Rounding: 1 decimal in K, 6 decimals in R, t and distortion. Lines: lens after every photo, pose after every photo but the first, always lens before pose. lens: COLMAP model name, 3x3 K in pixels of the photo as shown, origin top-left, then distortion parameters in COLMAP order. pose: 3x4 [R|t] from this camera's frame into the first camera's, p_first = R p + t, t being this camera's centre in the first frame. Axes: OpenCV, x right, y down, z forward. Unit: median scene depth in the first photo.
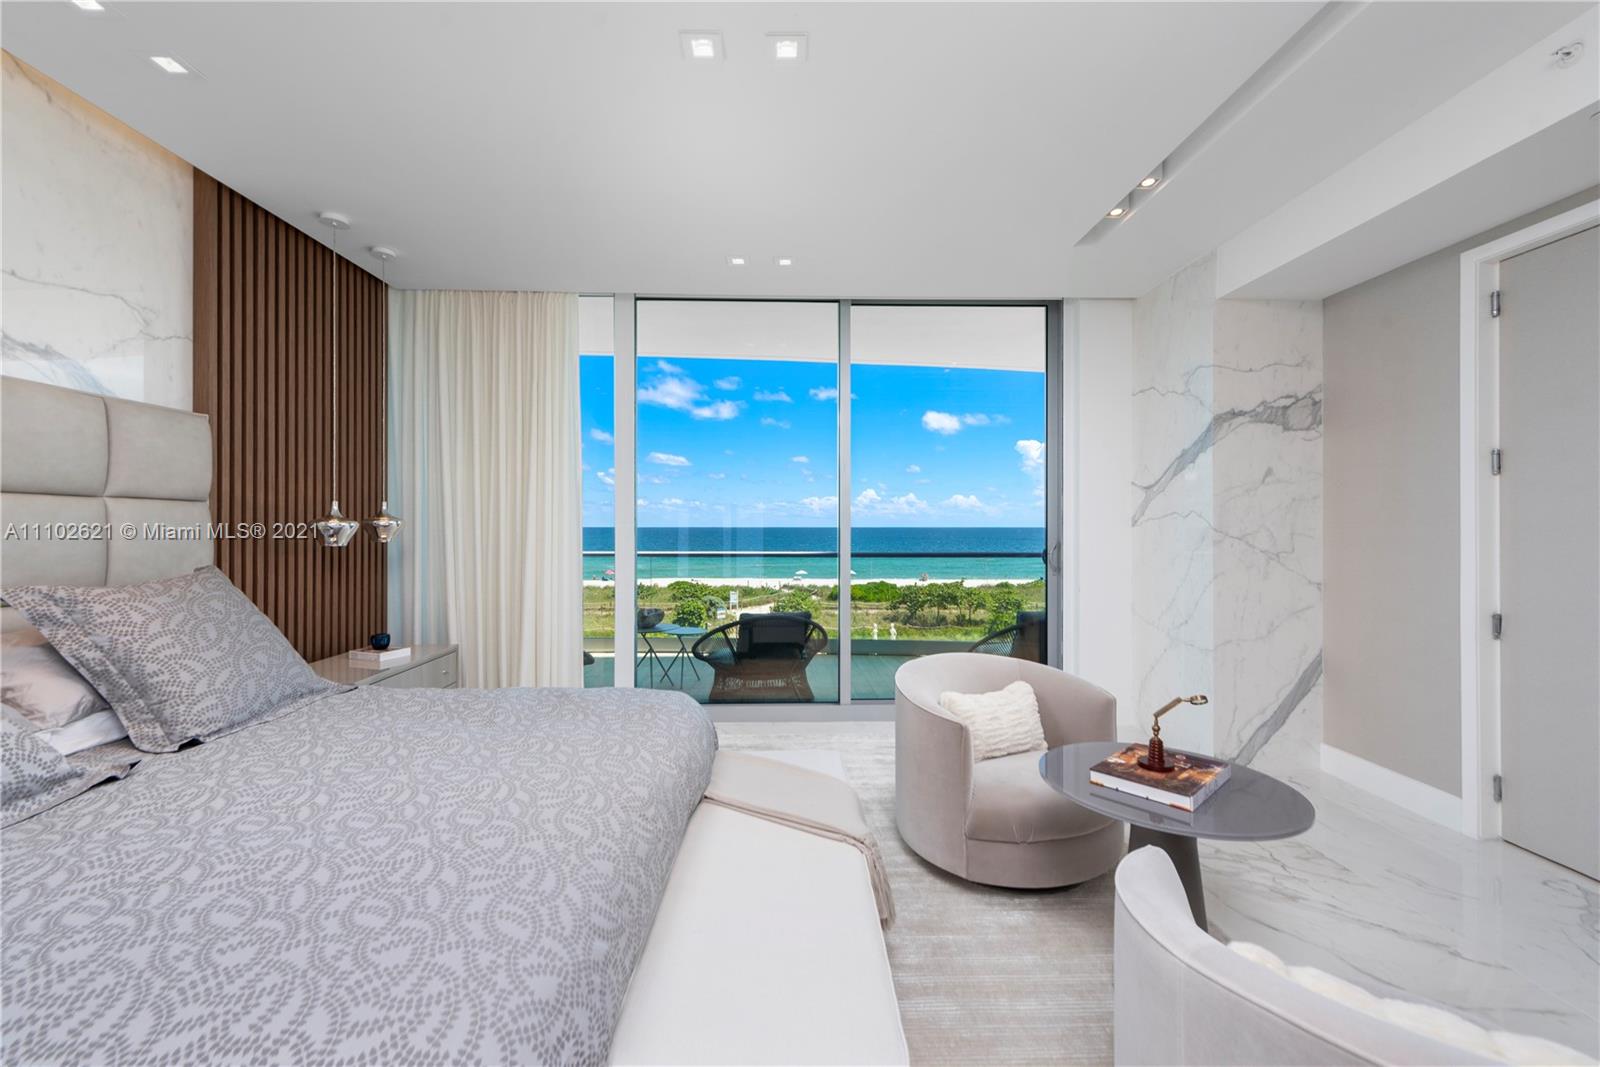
lens RADIAL K [[632.2, 0, 800.0], [0, 632.2, 533.5], [0, 0, 1]] dist [-0.000480, -0.000333]
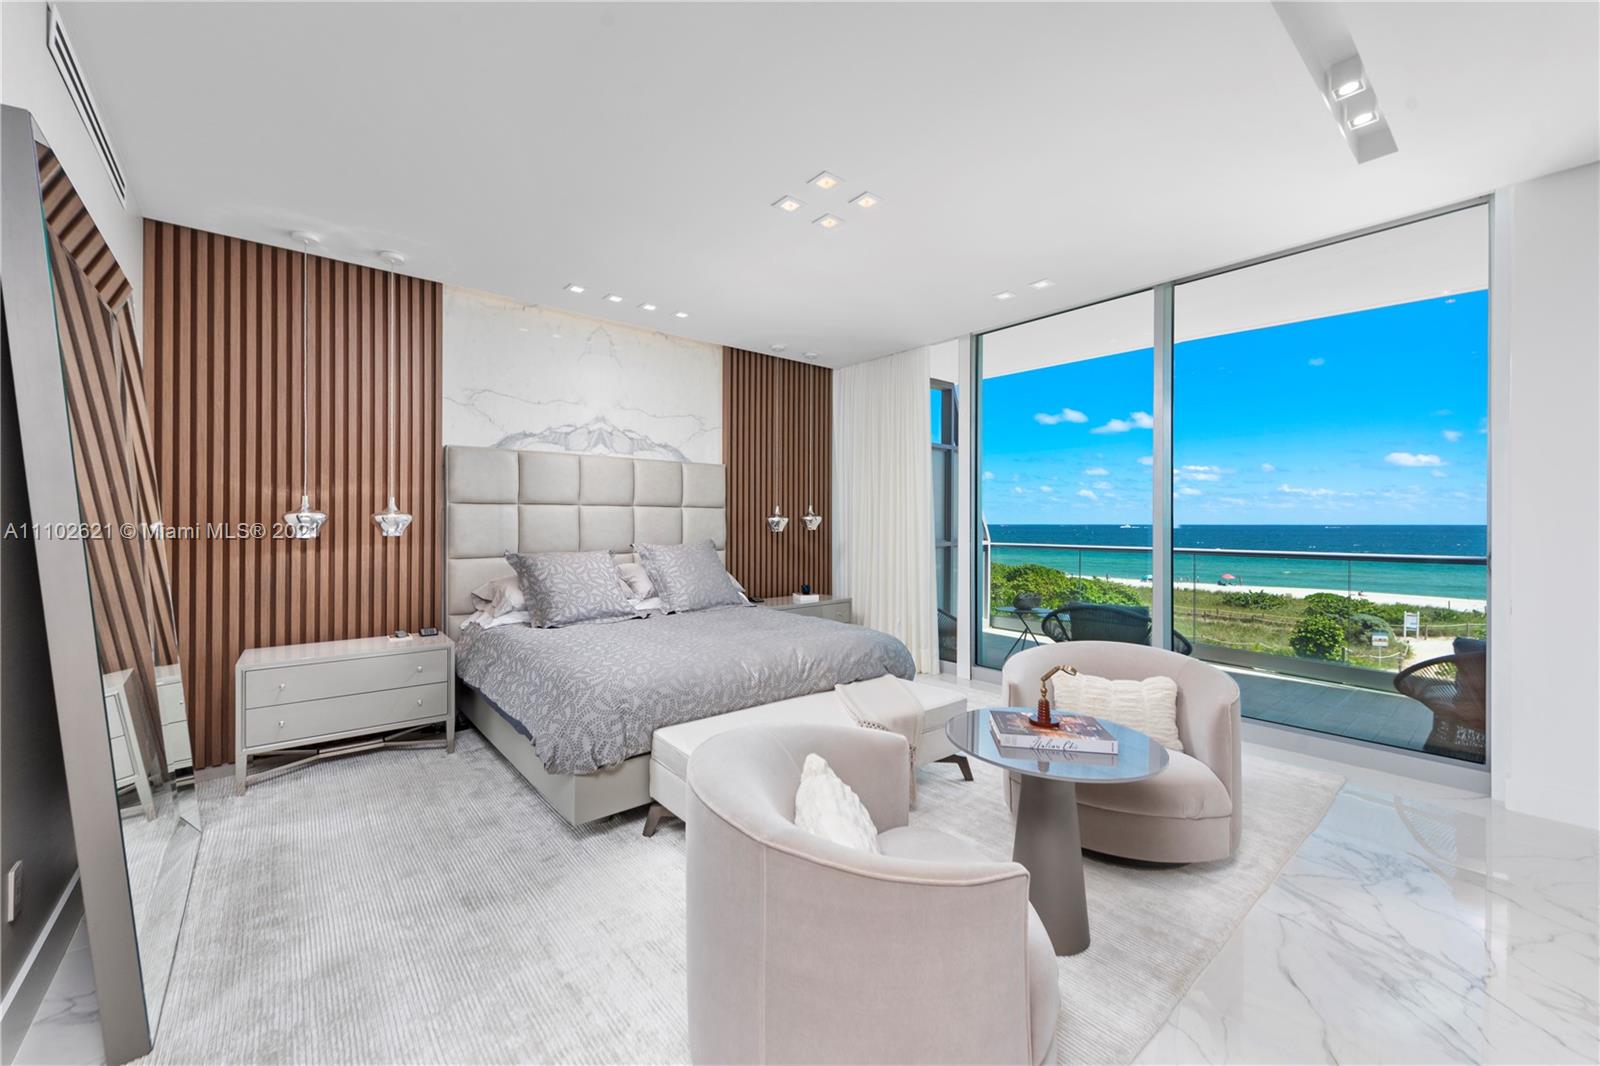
lens RADIAL K [[628.7, 0, 799.4], [0, 628.7, 523.0], [0, 0, 1]] dist [0.000198, 0.000365]
pose [[0.610838, -0.002611, -0.791752, 0.872491], [-0.007932, 0.999924, -0.009416, 0.014839], [0.791716, 0.012032, 0.610771, -0.034640]]
